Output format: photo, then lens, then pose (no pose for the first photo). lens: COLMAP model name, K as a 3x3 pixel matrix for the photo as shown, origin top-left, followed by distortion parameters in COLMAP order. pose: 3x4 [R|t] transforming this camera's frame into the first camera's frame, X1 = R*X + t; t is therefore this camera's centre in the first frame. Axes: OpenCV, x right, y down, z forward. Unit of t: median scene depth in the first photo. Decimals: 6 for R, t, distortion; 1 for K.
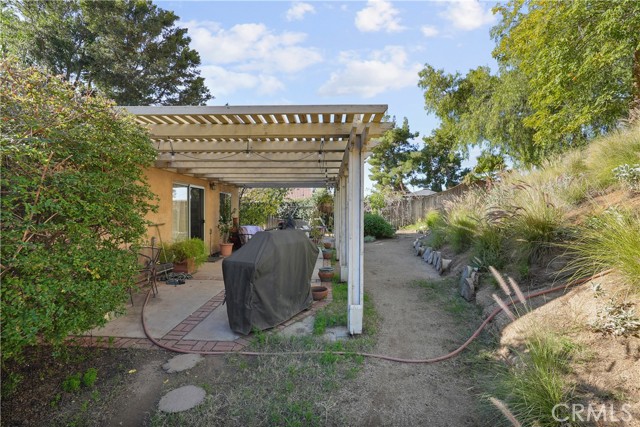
lens RADIAL K [[282.8, 0, 322.2], [0, 282.8, 209.2], [0, 0, 1]] dist [0.001170, 0.002086]
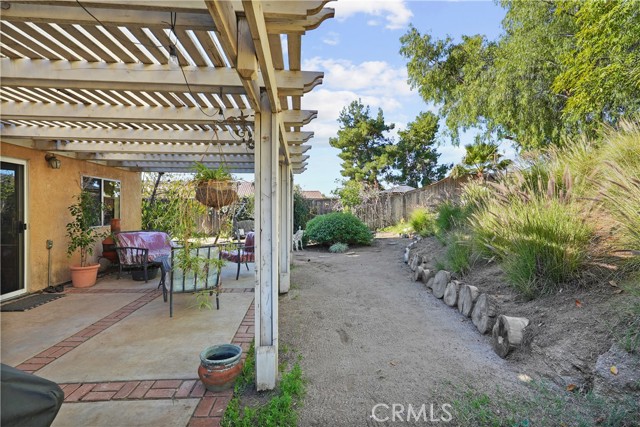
lens RADIAL K [[282.8, 0, 324.1], [0, 282.8, 211.3], [0, 0, 1]] dist [0.001170, 0.002086]
pose [[0.994730, -0.002063, 0.102510, 0.038360], [0.001326, 0.999973, 0.007258, 0.005497], [-0.102522, -0.007084, 0.994706, 0.205263]]
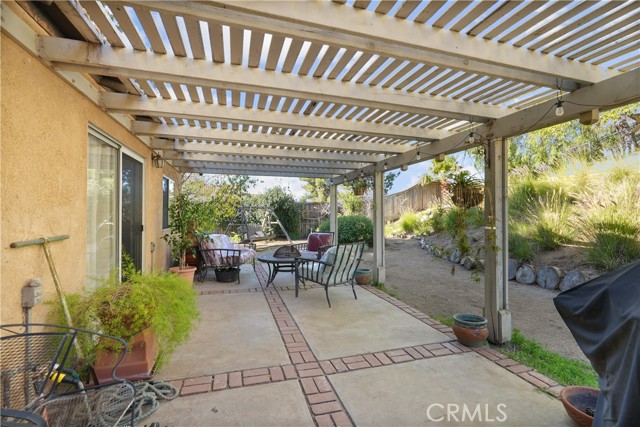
lens RADIAL K [[282.8, 0, 321.2], [0, 282.8, 220.8], [0, 0, 1]] dist [0.001170, 0.002086]
pose [[0.943951, -0.006630, 0.330018, -0.138594], [-0.003495, 0.999541, 0.030077, 0.006678], [-0.330066, -0.029545, 0.943495, 0.208185]]
